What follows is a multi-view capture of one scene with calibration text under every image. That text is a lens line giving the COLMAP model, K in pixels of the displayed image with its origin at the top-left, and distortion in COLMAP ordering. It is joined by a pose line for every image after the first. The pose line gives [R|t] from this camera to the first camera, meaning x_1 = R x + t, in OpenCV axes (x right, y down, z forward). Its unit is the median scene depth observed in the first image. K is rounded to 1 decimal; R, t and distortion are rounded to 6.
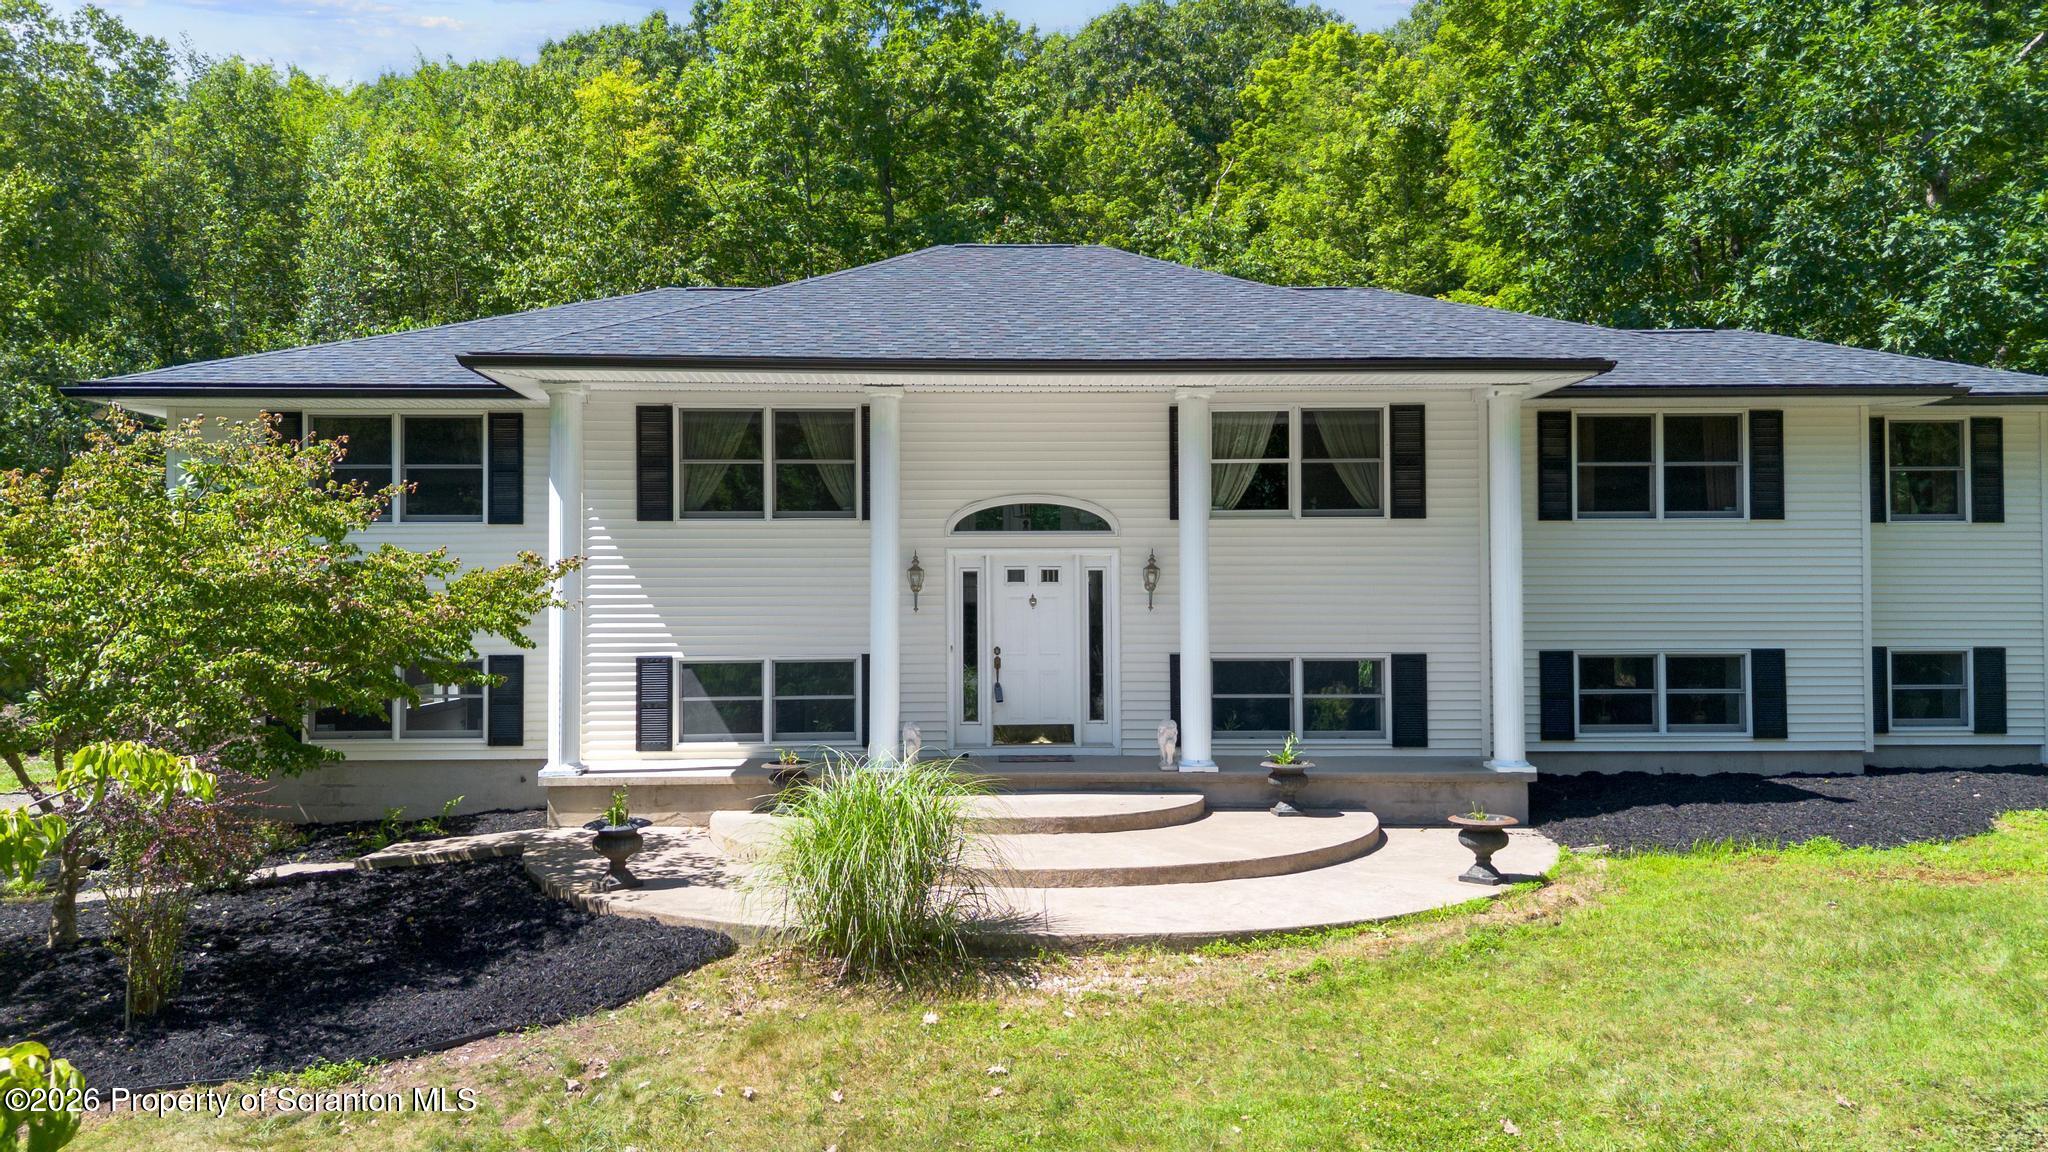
lens RADIAL K [[1427.7, 0, 1061.2], [0, 1427.7, 616.1], [0, 0, 1]] dist [-0.149011, 0.000336]
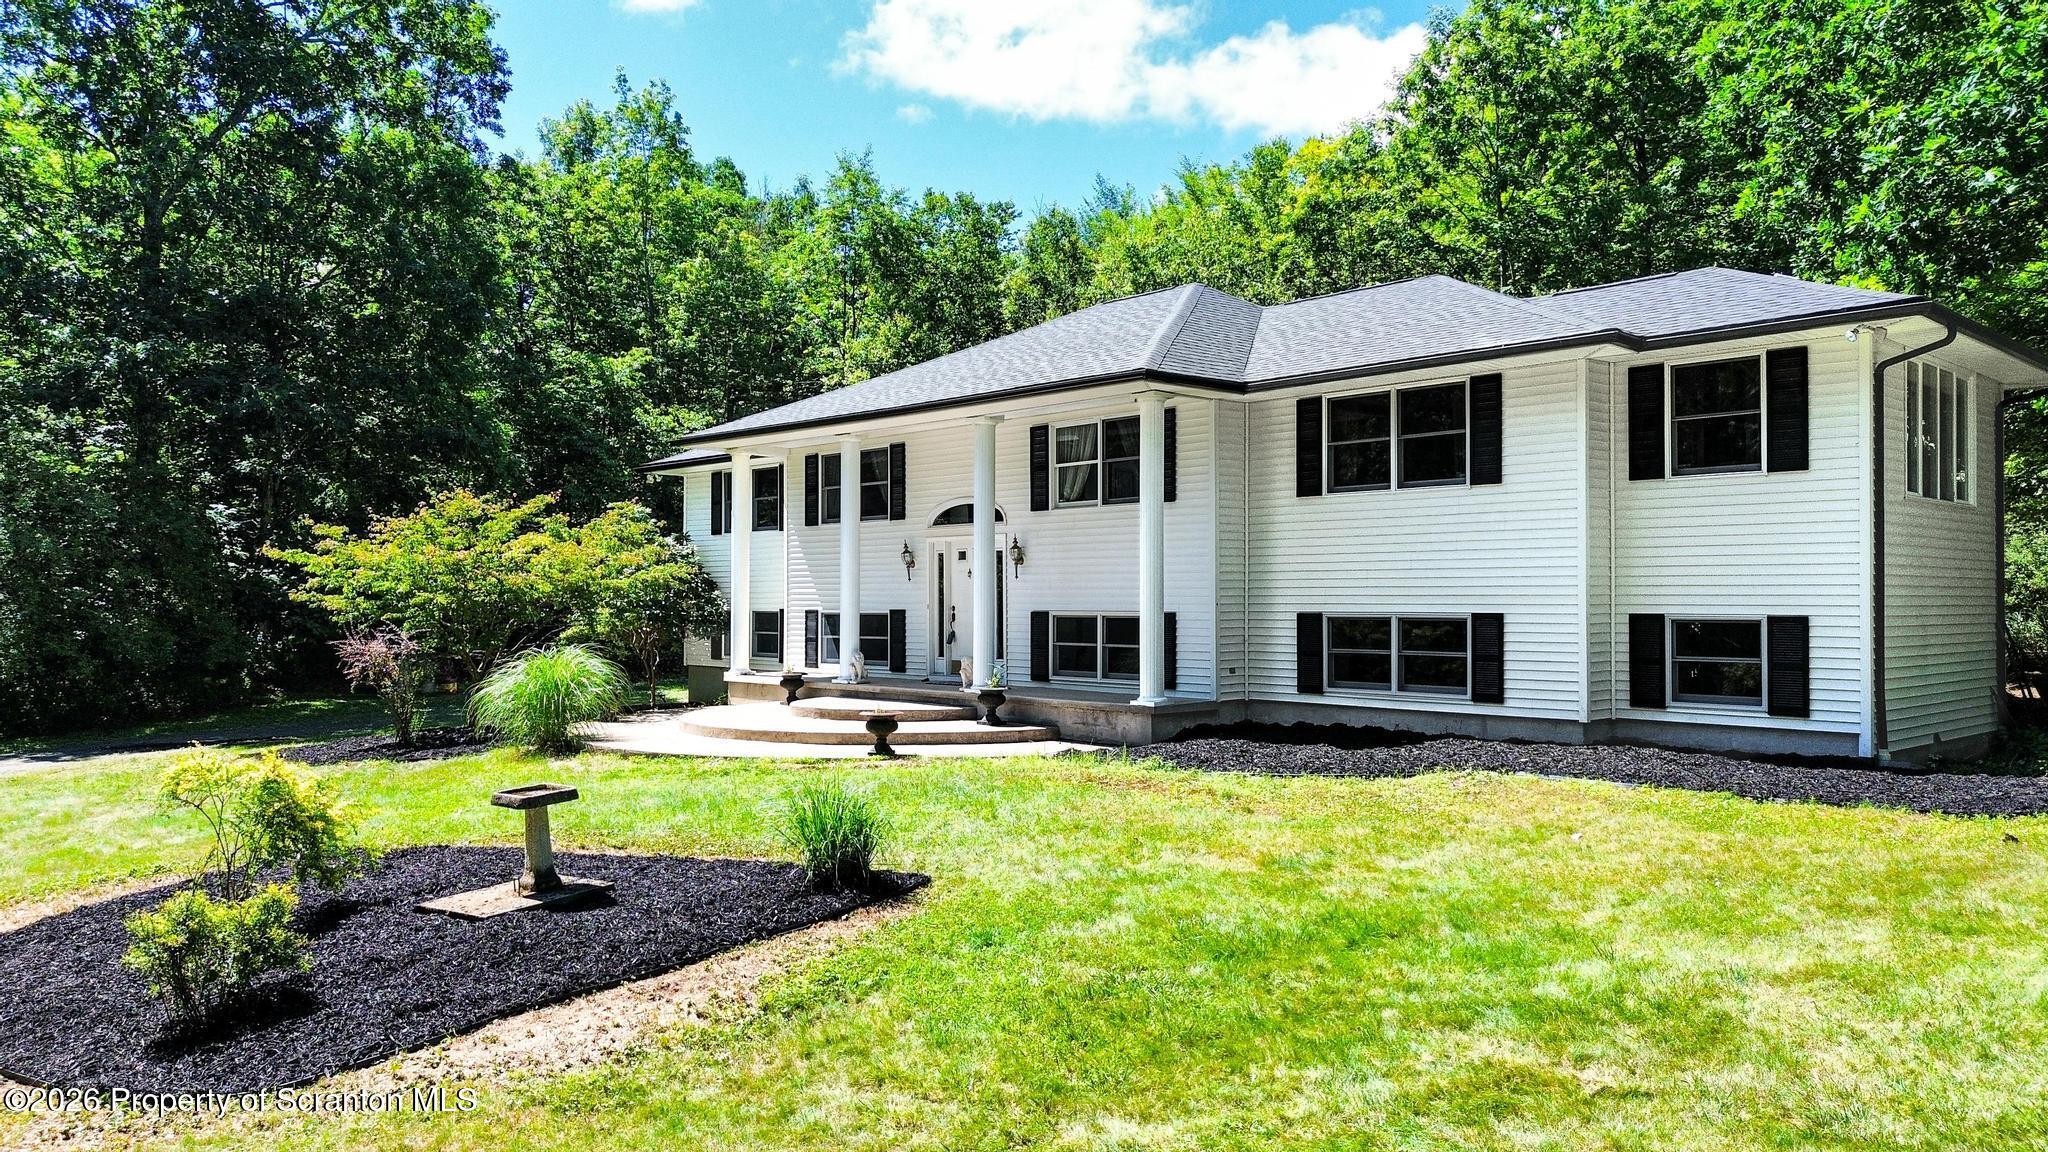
lens RADIAL K [[1427.7, 0, 1061.2], [0, 1427.7, 616.1], [0, 0, 1]] dist [-0.149011, 0.000336]
pose [[0.737426, 0.010601, -0.675345, 0.977315], [0.010190, 0.999588, 0.026818, -0.005230], [0.675351, -0.026658, 0.737014, 0.026599]]
